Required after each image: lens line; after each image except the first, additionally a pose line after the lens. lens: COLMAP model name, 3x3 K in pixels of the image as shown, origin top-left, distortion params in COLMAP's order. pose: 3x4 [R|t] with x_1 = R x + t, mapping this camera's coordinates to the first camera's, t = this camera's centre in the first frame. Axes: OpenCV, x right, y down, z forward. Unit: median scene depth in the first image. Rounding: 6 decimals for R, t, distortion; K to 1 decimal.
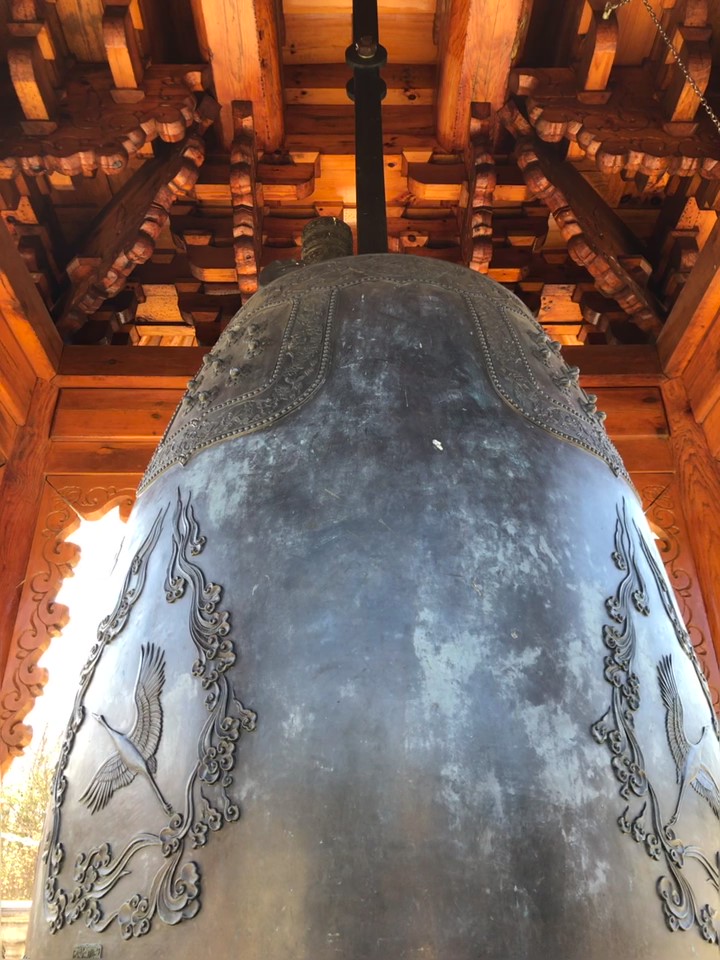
lens RADIAL K [[778.9, 0, 360.0], [0, 778.9, 480.0], [0, 0, 1]] dist [0.000658, -0.013189]
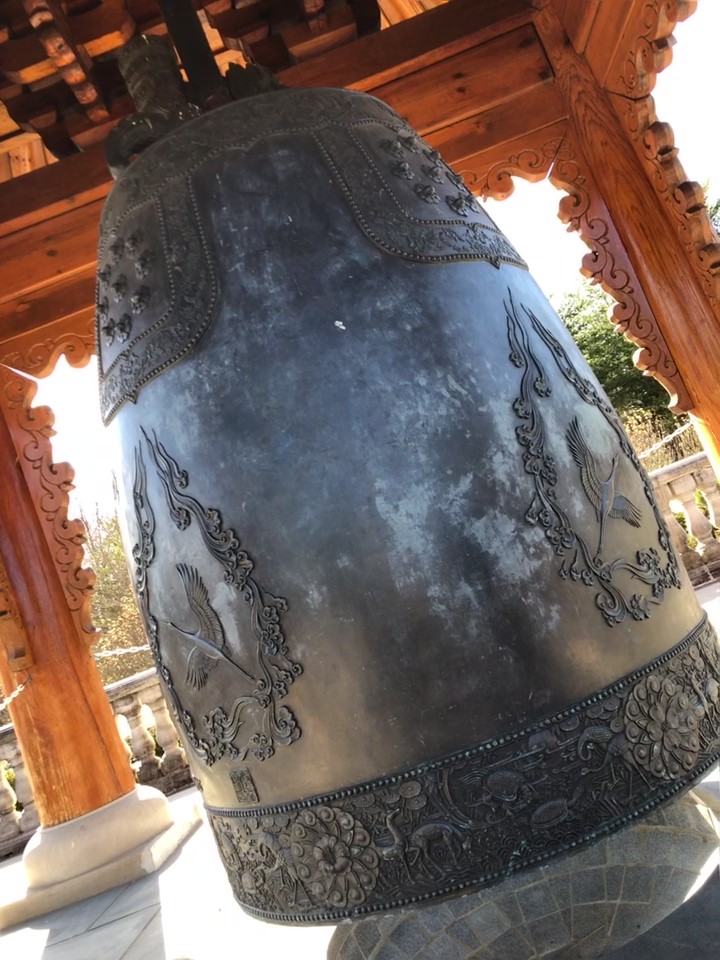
lens RADIAL K [[778.9, 0, 360.0], [0, 778.9, 480.0], [0, 0, 1]] dist [0.000658, -0.013189]
pose [[0.933252, -0.357744, -0.032547, 0.087707], [0.340810, 0.853145, 0.394957, -0.302259], [-0.113526, -0.379687, 0.918123, -0.134366]]
